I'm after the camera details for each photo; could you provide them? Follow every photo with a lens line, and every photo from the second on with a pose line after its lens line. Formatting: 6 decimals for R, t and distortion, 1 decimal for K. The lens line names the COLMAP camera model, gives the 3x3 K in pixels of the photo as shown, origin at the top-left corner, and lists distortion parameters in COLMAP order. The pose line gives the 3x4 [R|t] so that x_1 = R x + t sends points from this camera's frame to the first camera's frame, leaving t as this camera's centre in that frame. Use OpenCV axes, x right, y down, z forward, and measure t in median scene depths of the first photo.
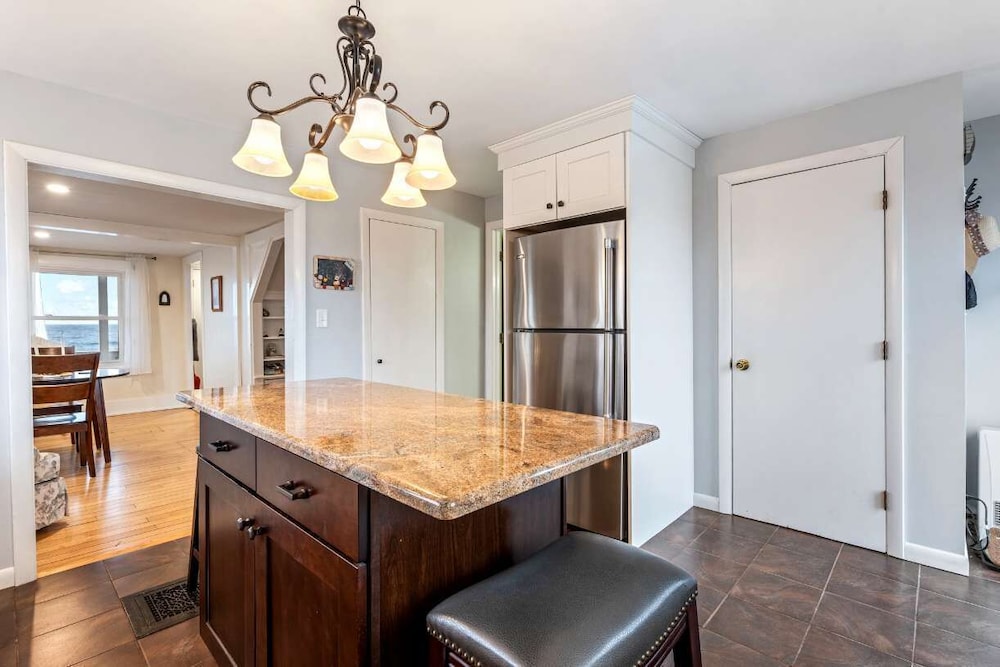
lens RADIAL K [[464.3, 0, 500.0], [0, 464.3, 333.5], [0, 0, 1]] dist [-0.003735, -0.000519]
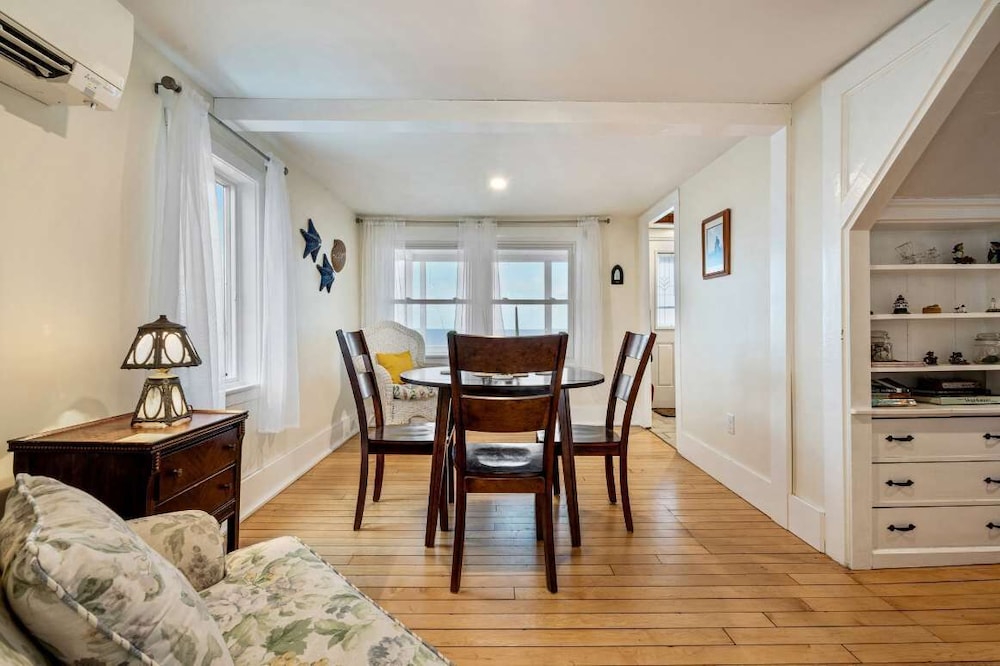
lens RADIAL K [[442.3, 0, 500.0], [0, 442.3, 333.0], [0, 0, 1]] dist [-0.001203, -0.000179]
pose [[0.699636, 0.010180, -0.714427, -0.416330], [-0.023426, 0.999688, -0.008696, 0.032360], [0.714116, 0.022820, 0.699656, 0.446850]]
